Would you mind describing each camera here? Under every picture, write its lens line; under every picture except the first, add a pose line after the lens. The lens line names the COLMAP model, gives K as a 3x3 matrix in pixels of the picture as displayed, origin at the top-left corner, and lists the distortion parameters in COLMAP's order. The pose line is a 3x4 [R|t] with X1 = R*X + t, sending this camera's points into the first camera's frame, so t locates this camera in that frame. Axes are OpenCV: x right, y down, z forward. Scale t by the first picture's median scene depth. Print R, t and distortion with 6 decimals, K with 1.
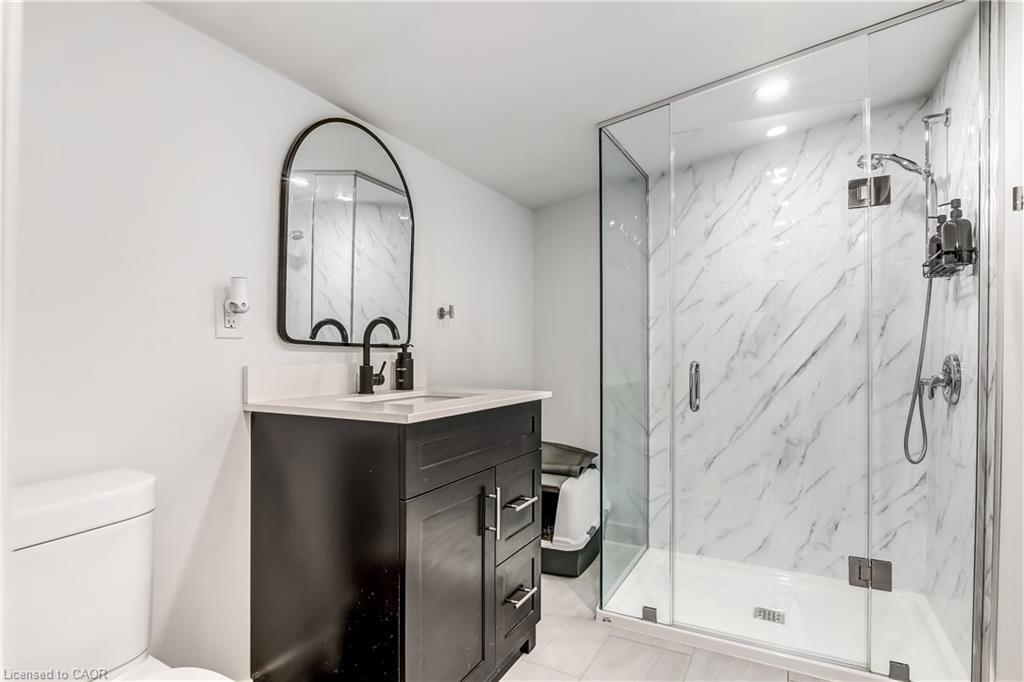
lens RADIAL K [[521.3, 0, 511.4], [0, 521.3, 344.4], [0, 0, 1]] dist [-0.017859, -0.001226]
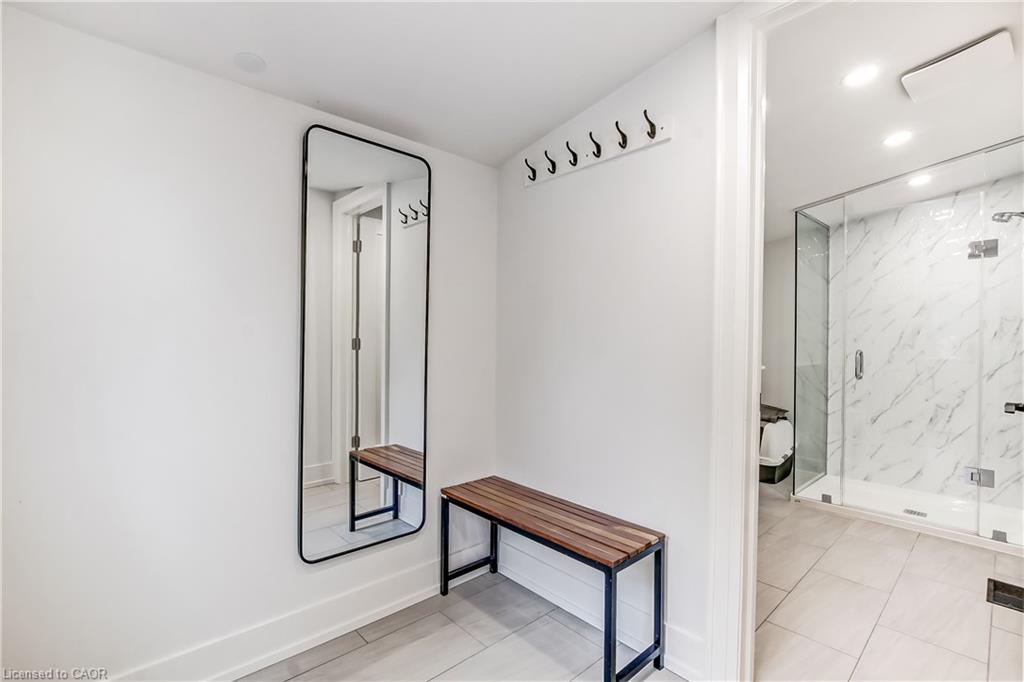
lens RADIAL K [[465.5, 0, 512.1], [0, 465.5, 346.6], [0, 0, 1]] dist [-0.014618, 0.001992]
pose [[0.941885, 0.005848, -0.335886, -0.157513], [0.001505, 0.999765, 0.021624, -0.010108], [0.335933, -0.020873, 0.941655, -0.603422]]
